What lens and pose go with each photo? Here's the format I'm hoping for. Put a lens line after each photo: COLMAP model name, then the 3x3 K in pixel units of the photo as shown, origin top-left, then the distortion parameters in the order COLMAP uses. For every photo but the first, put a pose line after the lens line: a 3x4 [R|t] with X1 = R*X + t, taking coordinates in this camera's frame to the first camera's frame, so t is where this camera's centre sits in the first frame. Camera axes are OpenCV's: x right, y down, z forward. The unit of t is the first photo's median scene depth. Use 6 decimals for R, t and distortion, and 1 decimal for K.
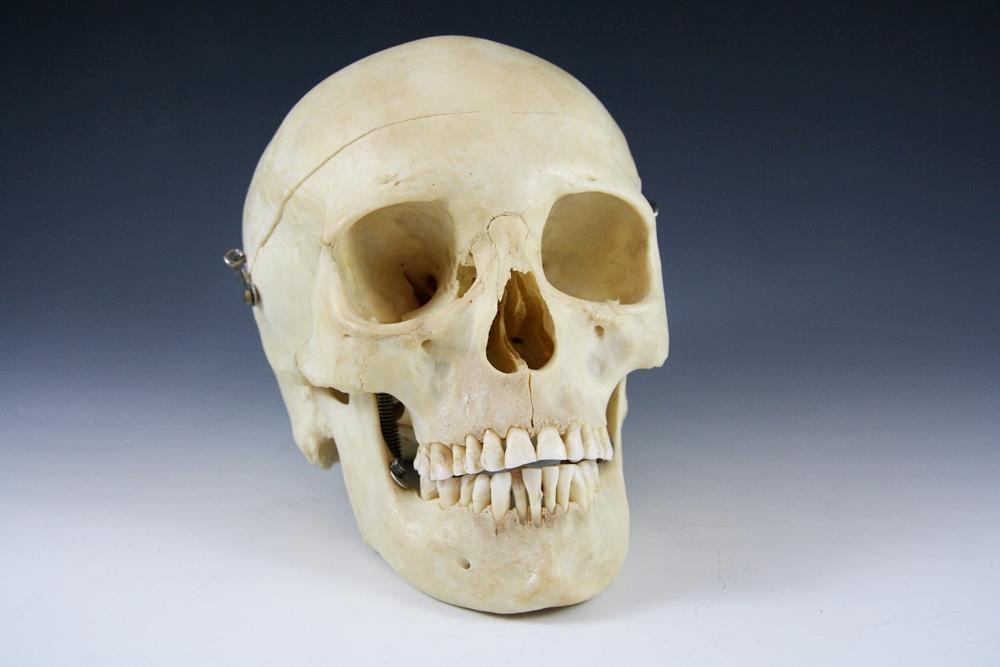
lens RADIAL K [[1389.8, 0, 500.7], [0, 1389.8, 362.5], [0, 0, 1]] dist [0.008352, 0.019717]
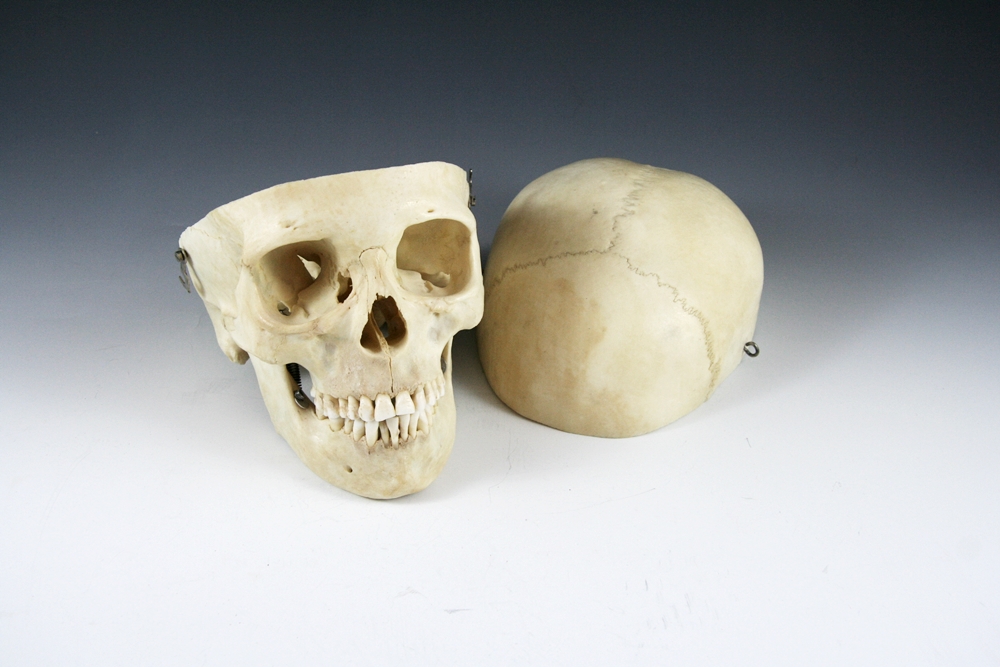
lens RADIAL K [[1389.8, 0, 500.7], [0, 1389.8, 362.5], [0, 0, 1]] dist [0.008352, 0.019717]
pose [[0.992980, -0.024592, 0.115698, -0.033692], [-0.019474, 0.930809, 0.364987, -0.527599], [-0.116668, -0.364678, 0.923796, -0.395407]]
